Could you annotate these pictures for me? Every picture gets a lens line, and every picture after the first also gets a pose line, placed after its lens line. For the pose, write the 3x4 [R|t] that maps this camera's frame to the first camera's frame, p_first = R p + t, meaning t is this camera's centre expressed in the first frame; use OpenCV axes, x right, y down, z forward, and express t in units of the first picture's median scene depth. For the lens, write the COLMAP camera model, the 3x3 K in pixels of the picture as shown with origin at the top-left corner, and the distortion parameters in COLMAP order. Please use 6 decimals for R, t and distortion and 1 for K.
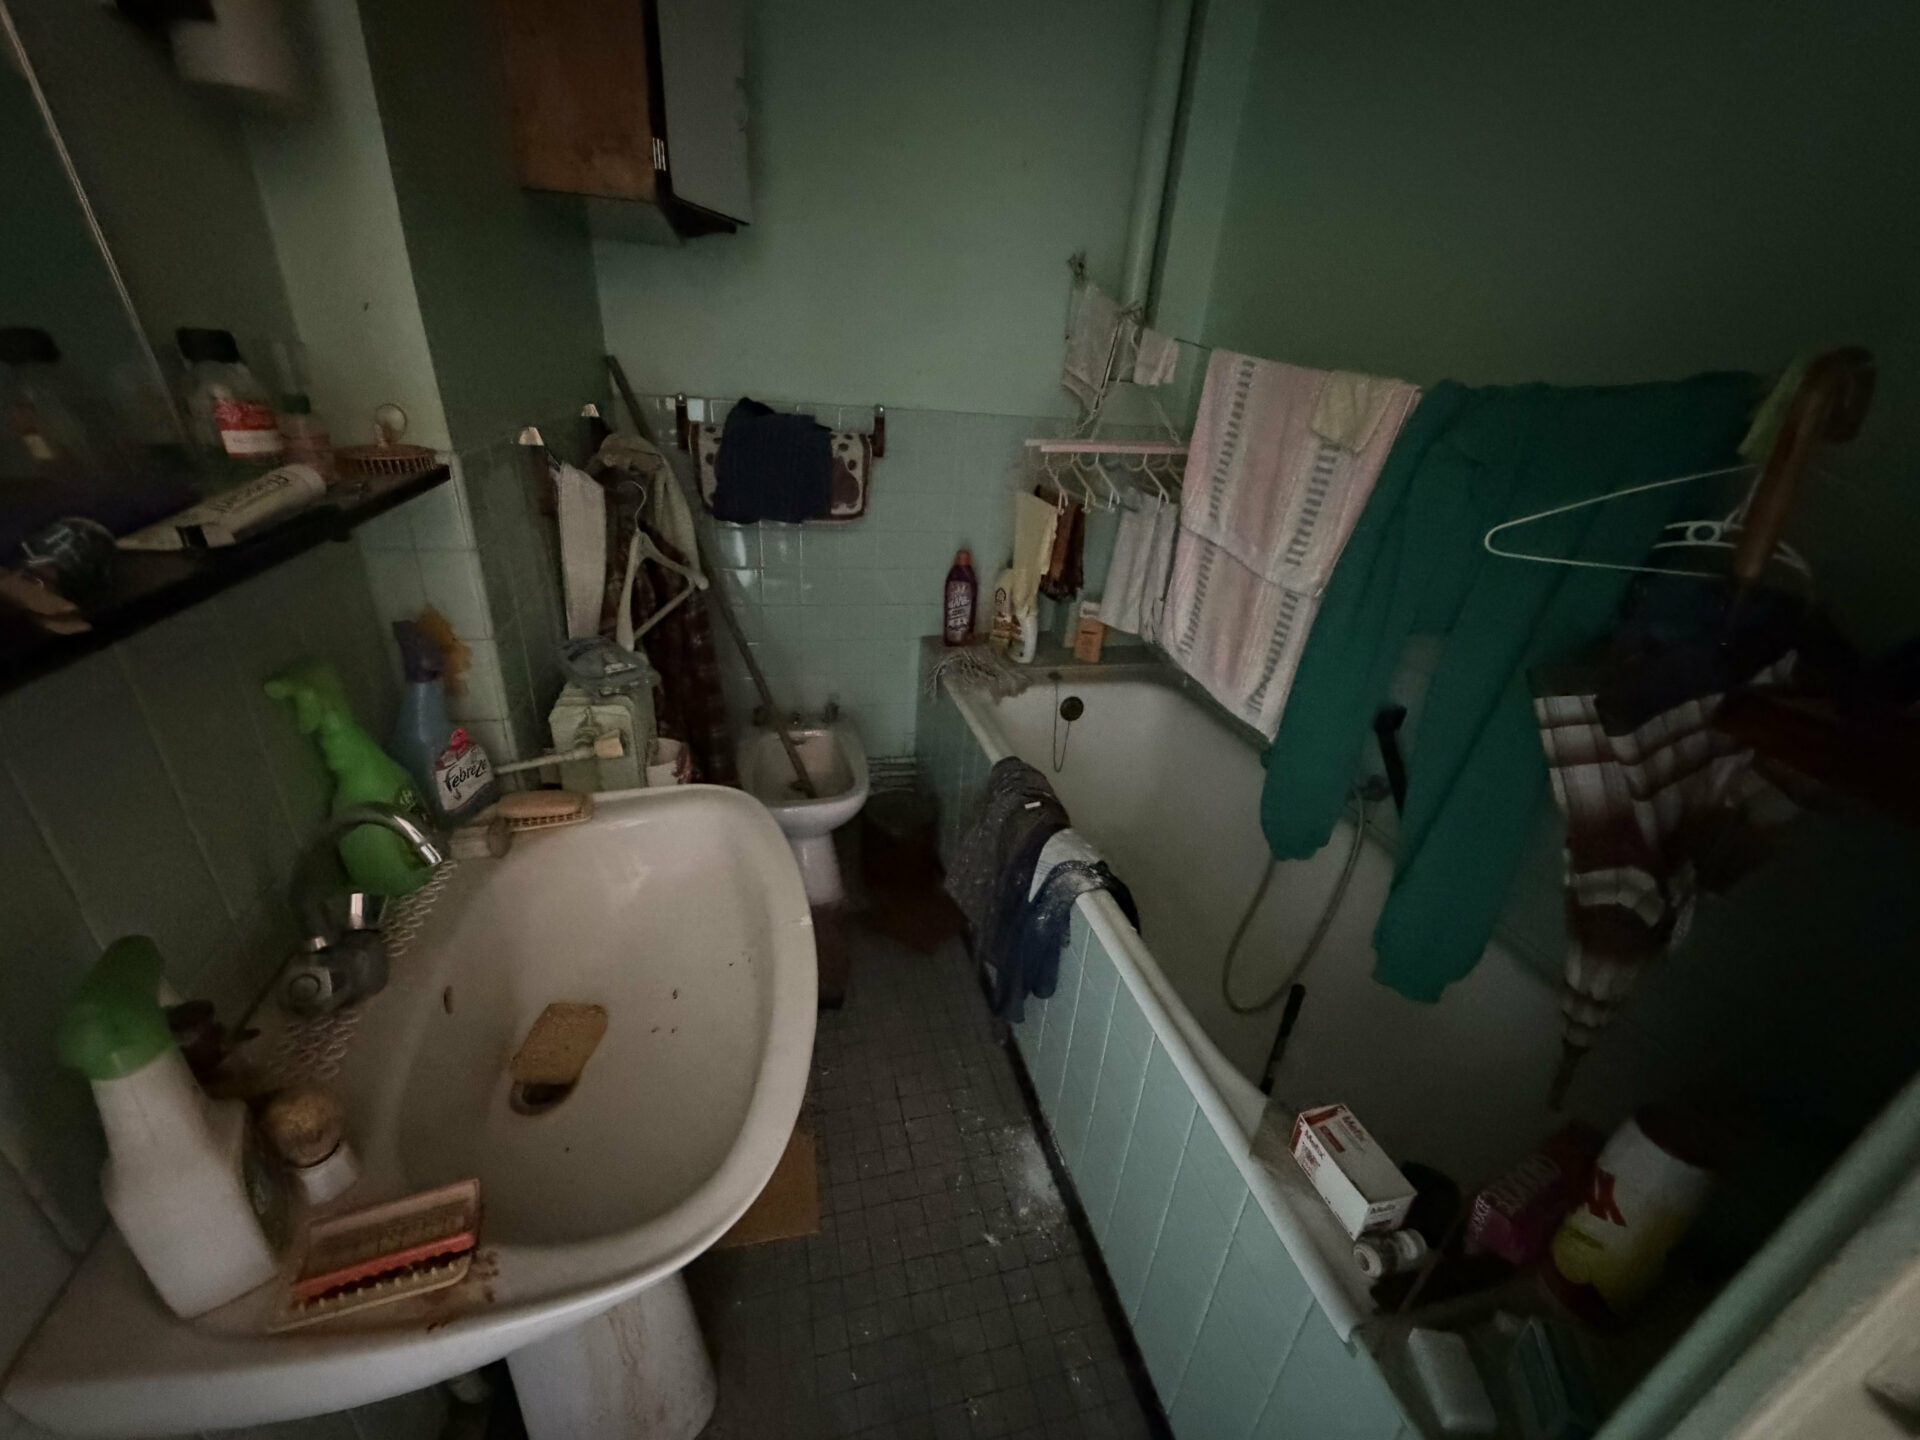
lens RADIAL K [[763.9, 0, 954.5], [0, 763.9, 722.2], [0, 0, 1]] dist [-0.000004, -0.000322]
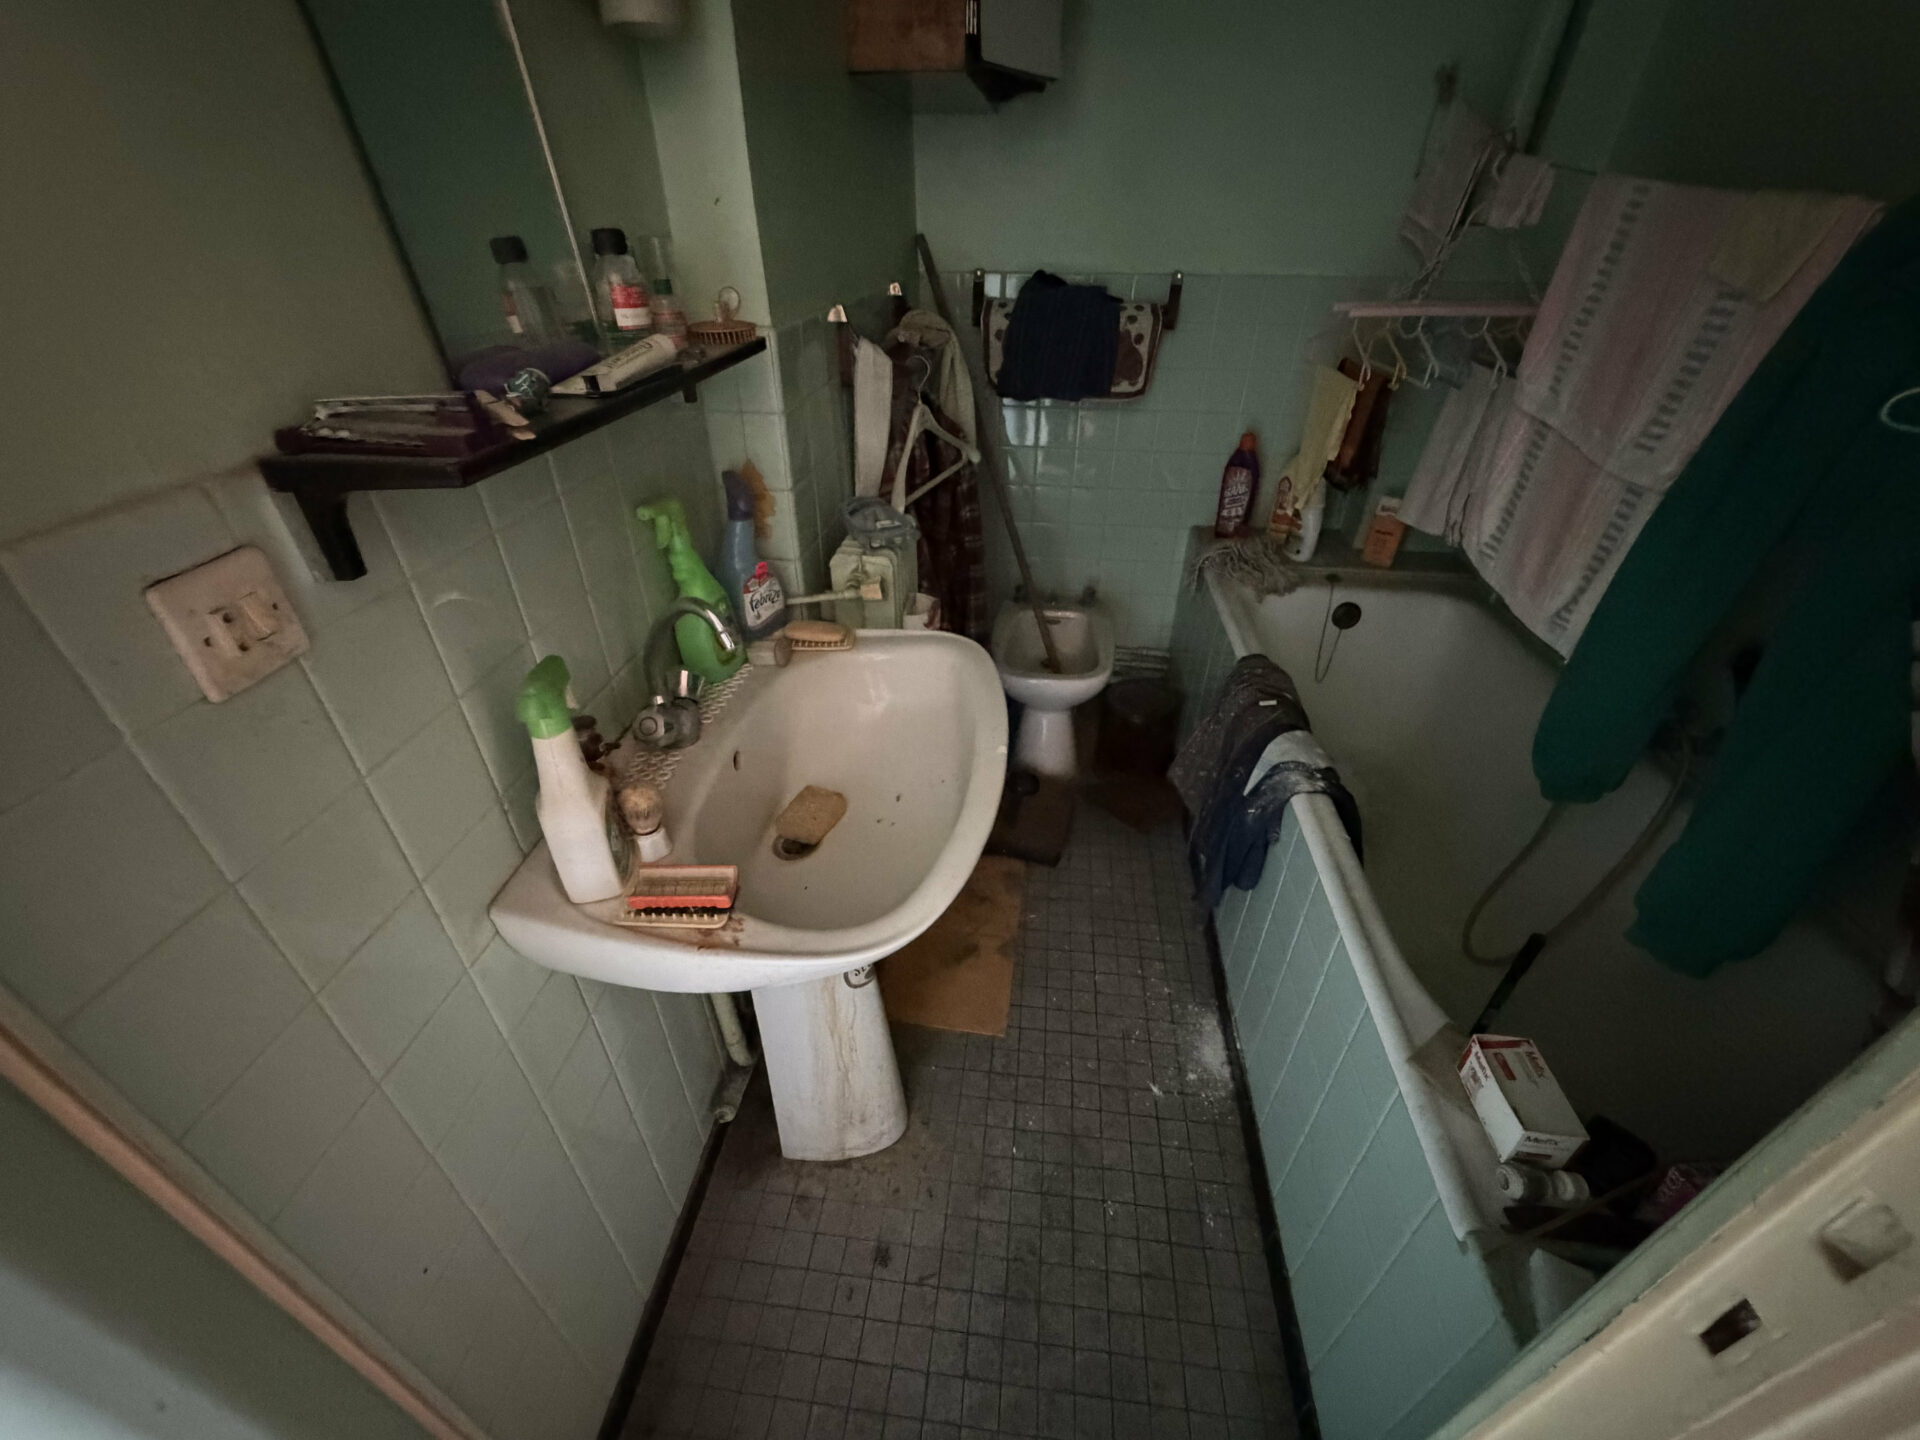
lens RADIAL K [[763.9, 0, 955.1], [0, 763.9, 724.6], [0, 0, 1]] dist [-0.000004, -0.000322]
pose [[0.929257, 0.149168, -0.337980, 0.078781], [-0.102872, 0.983155, 0.151075, 0.035795], [0.354822, -0.105619, 0.928949, -0.058165]]
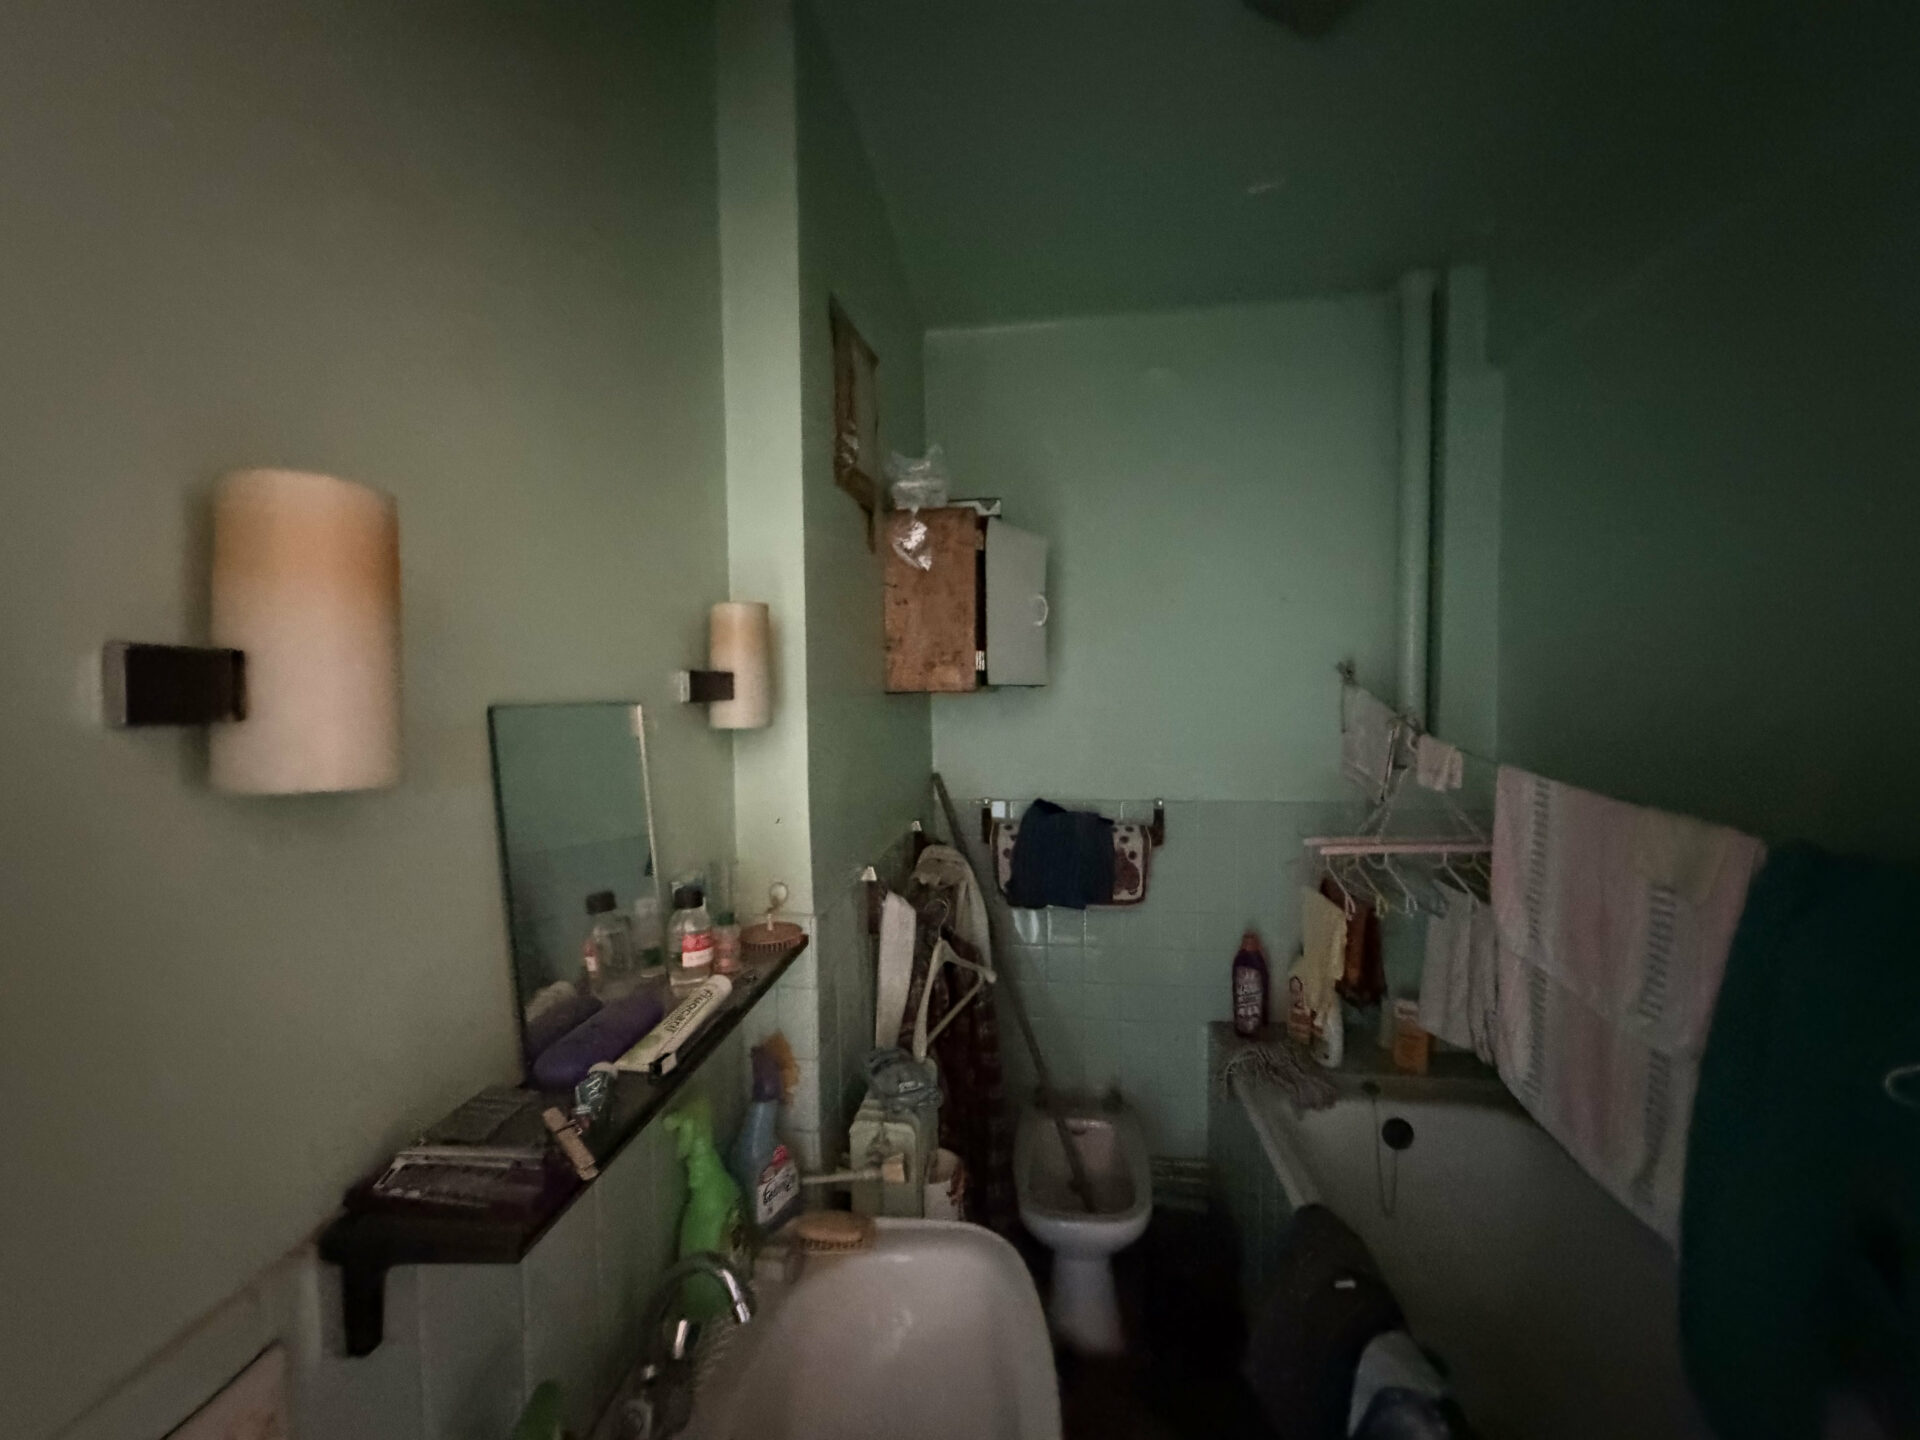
lens RADIAL K [[763.9, 0, 954.2], [0, 763.9, 716.4], [0, 0, 1]] dist [-0.000004, -0.000322]
pose [[0.929431, -0.062011, -0.363749, 0.056613], [-0.089043, 0.918955, -0.384178, -0.124789], [0.358093, 0.389456, 0.848583, -0.127483]]
